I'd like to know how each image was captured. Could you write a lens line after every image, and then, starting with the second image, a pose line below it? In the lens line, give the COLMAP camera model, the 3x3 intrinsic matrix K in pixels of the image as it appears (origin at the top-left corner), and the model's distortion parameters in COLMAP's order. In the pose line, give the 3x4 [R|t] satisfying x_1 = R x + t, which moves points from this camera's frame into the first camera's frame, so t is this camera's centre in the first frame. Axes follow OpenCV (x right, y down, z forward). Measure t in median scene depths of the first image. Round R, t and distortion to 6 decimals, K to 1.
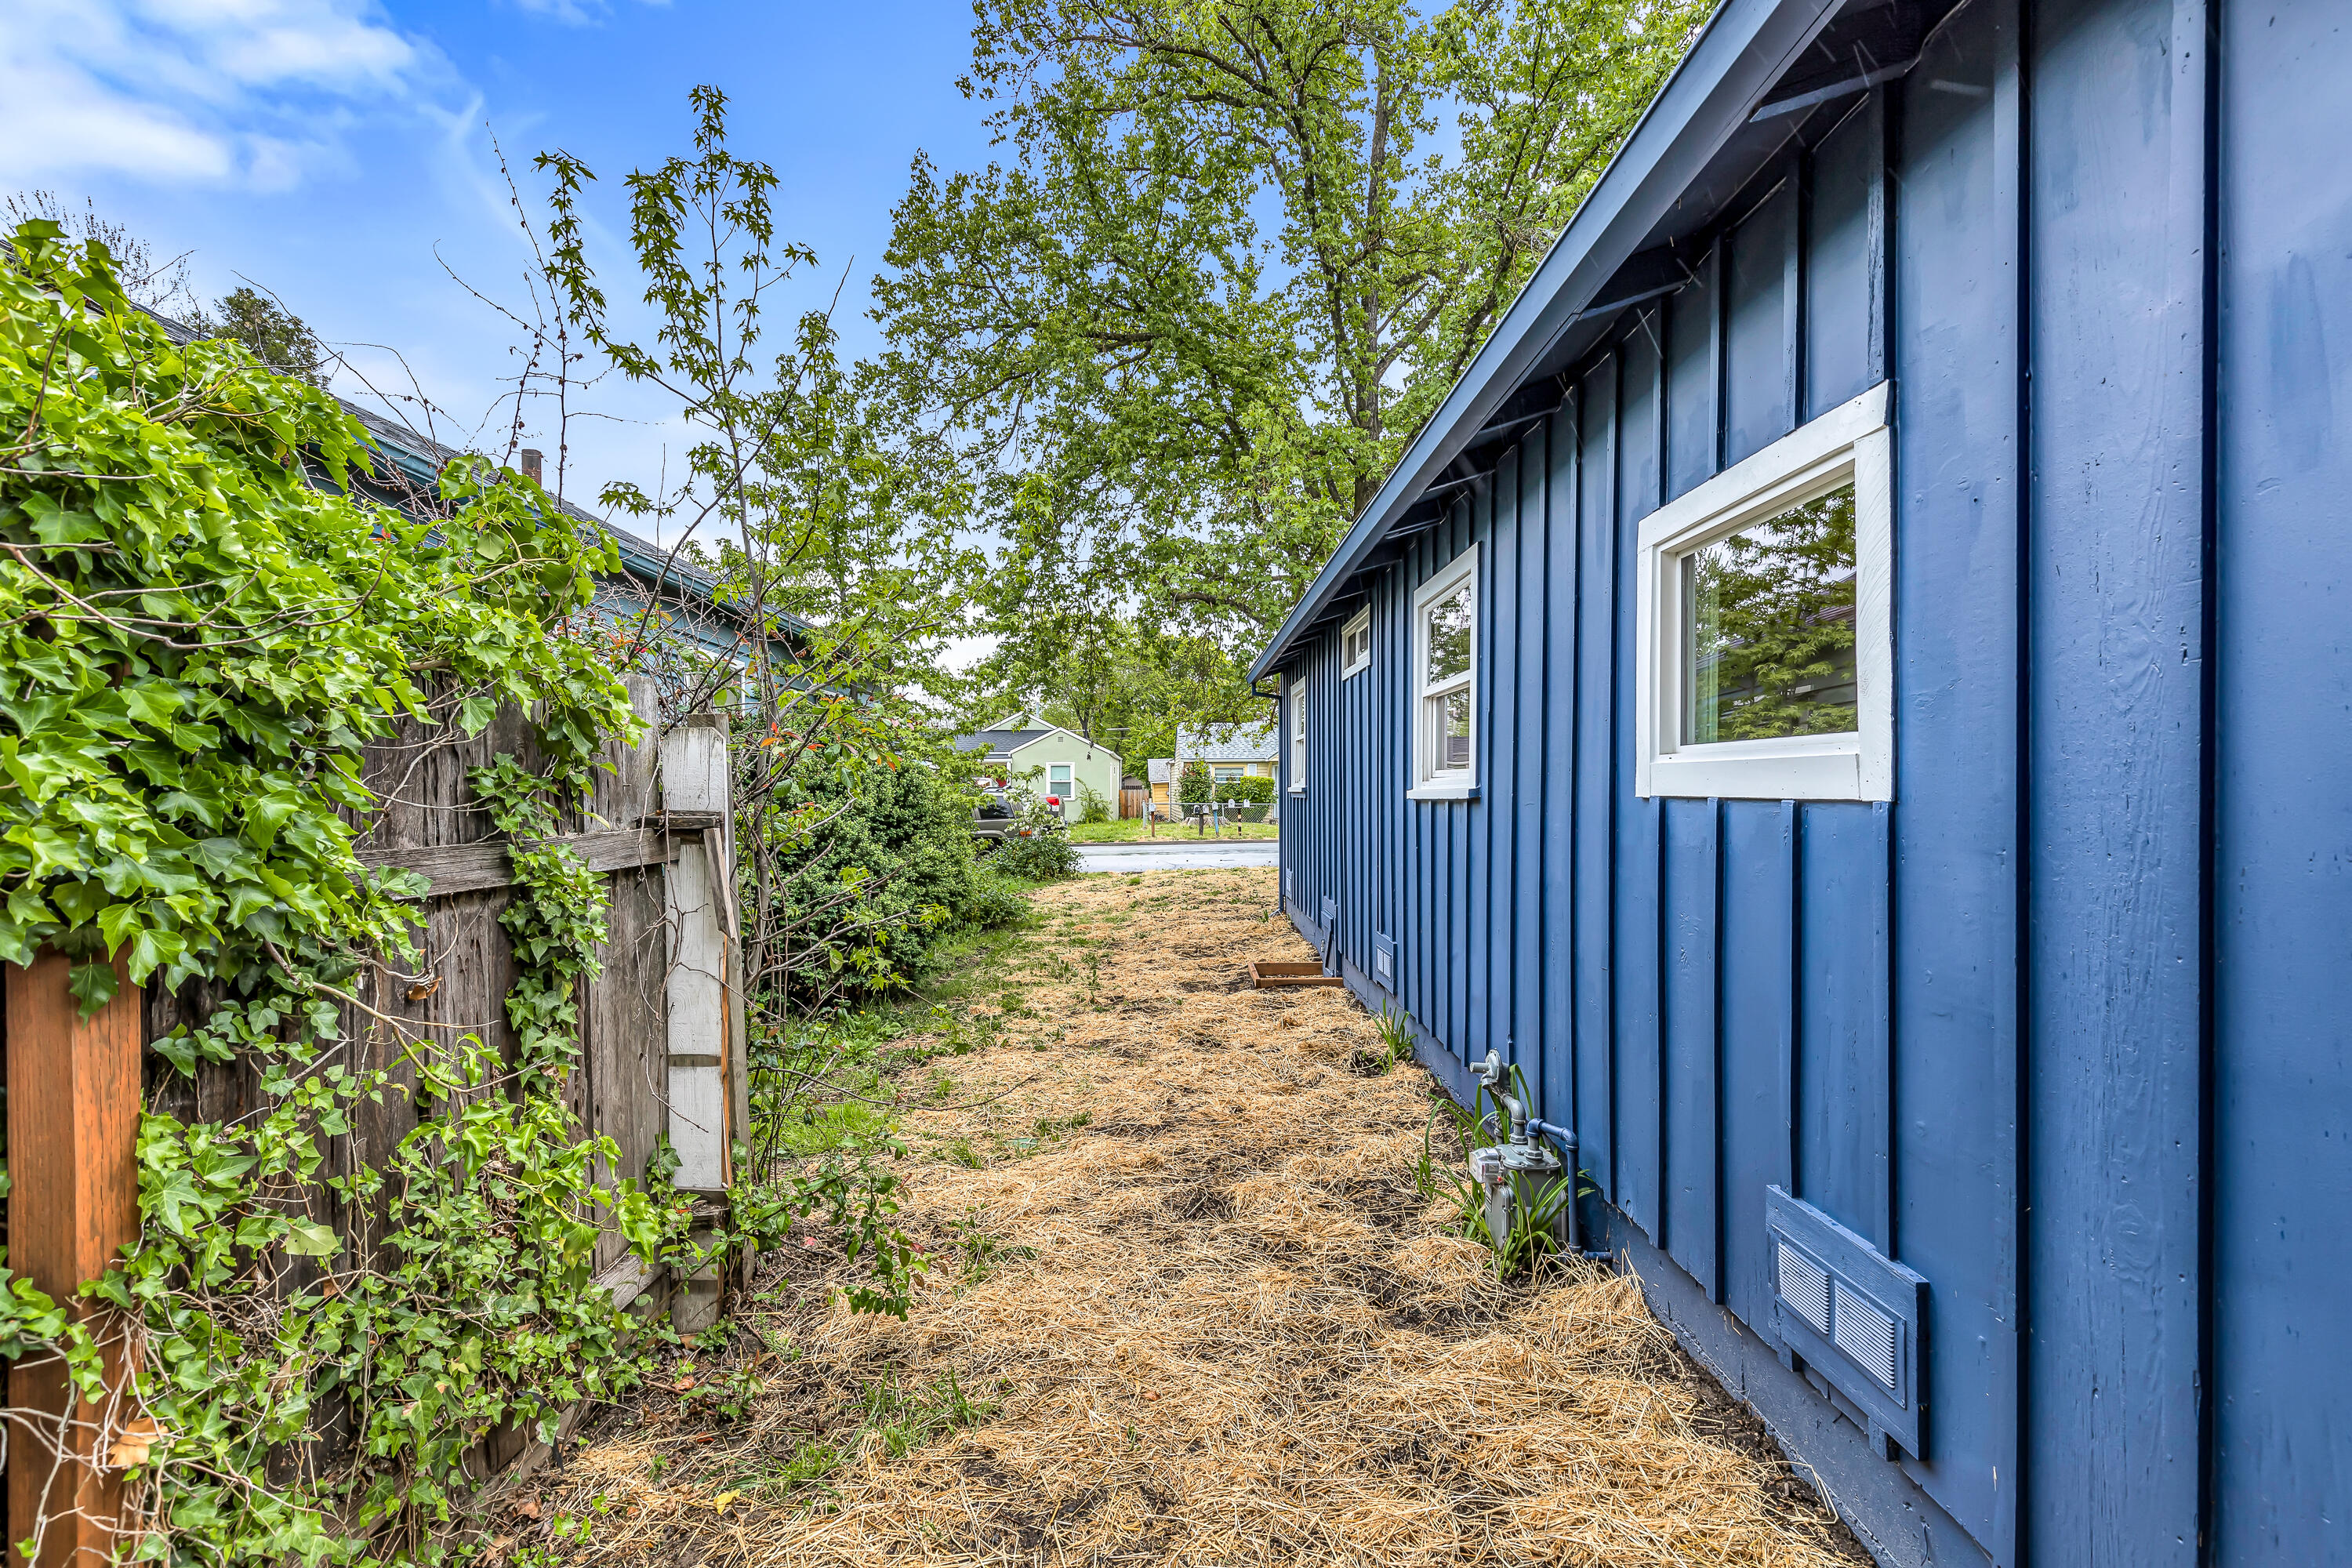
lens RADIAL K [[1105.9, 0, 1188.3], [0, 1105.9, 771.8], [0, 0, 1]] dist [0.012921, -0.000816]
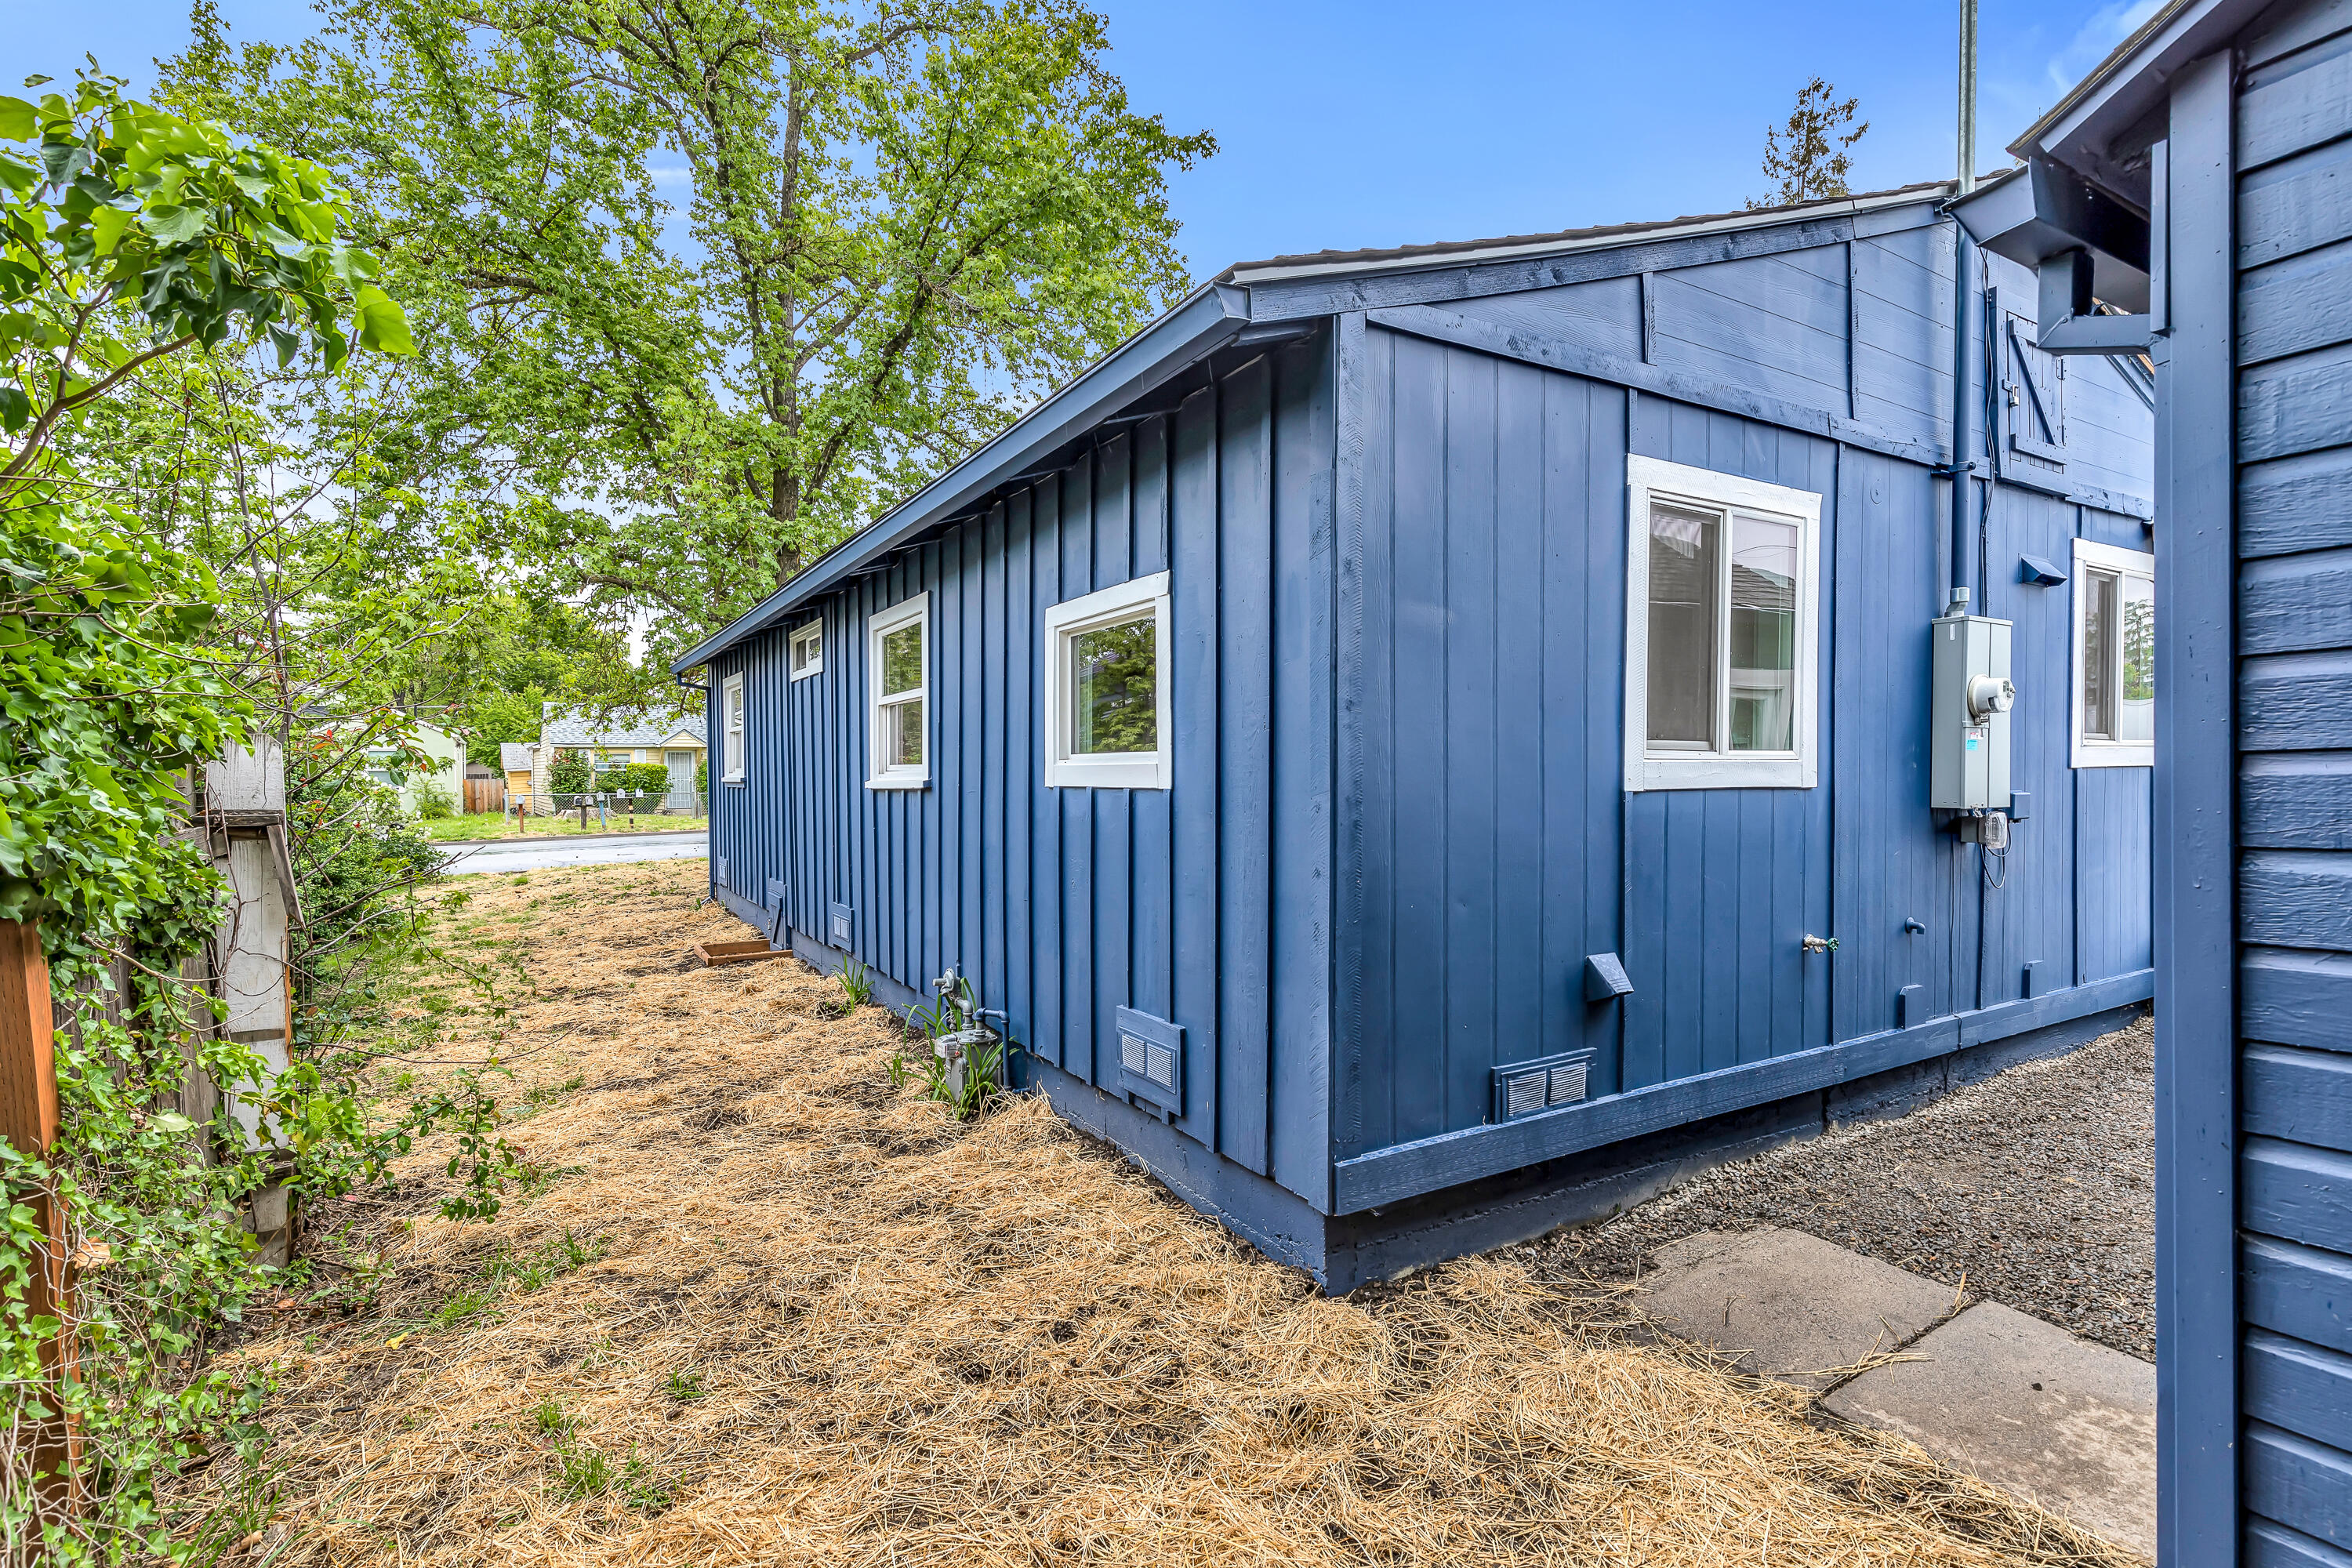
lens RADIAL K [[1086.6, 0, 1175.5], [0, 1086.6, 800.8], [0, 0, 1]] dist [0.010433, -0.001597]
pose [[0.870276, -0.021200, 0.492108, -0.118799], [0.001733, 0.999199, 0.039981, -0.011611], [-0.492561, -0.033942, 0.869616, -0.263915]]
